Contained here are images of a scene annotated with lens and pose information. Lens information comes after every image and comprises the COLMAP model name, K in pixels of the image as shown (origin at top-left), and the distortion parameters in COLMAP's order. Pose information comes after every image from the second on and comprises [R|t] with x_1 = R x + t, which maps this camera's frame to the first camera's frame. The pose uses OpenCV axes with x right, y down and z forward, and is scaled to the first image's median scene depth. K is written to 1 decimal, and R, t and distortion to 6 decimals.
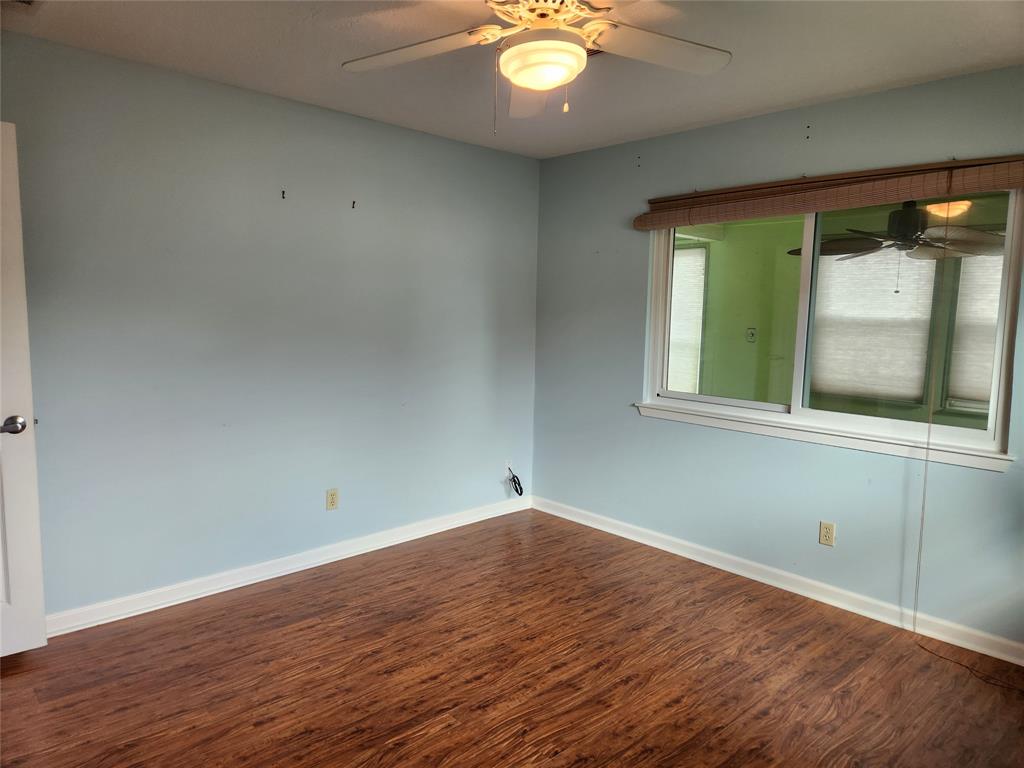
lens RADIAL K [[681.6, 0, 512.0], [0, 681.6, 384.0], [0, 0, 1]] dist [0.046854, -0.036335]
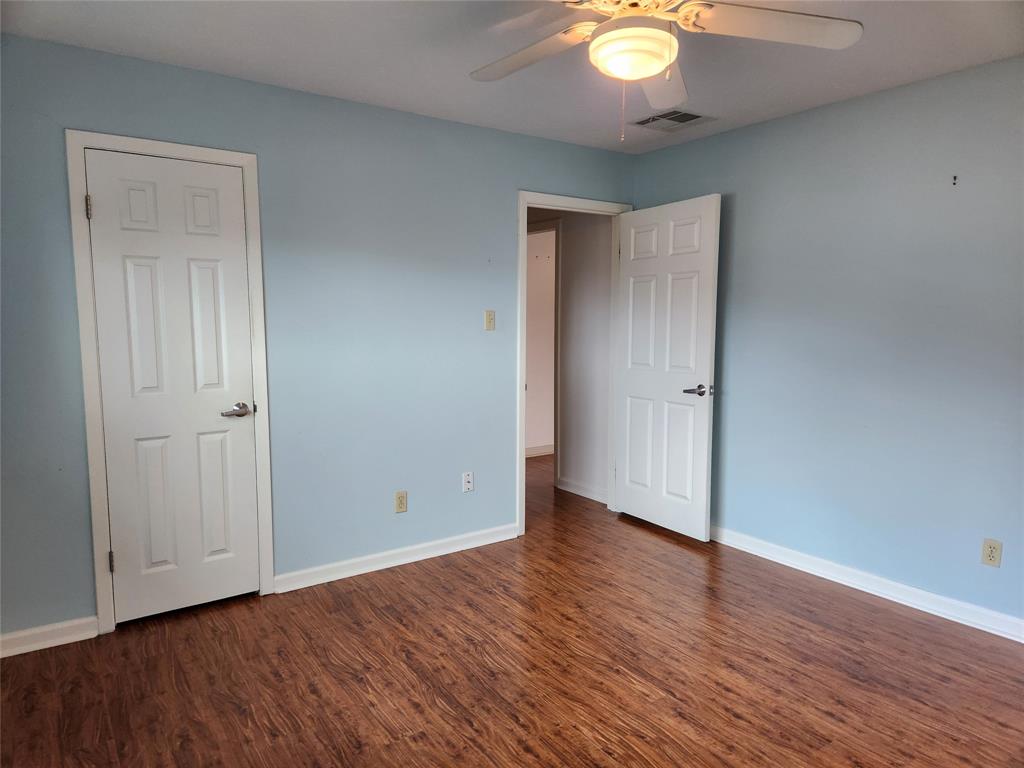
lens RADIAL K [[681.6, 0, 512.8], [0, 681.6, 384.4], [0, 0, 1]] dist [0.046854, -0.036335]
pose [[-0.139878, 0.079779, -0.986950, 0.789189], [-0.115837, 0.988586, 0.096328, -0.049120], [0.983370, 0.127800, -0.129040, 0.721296]]
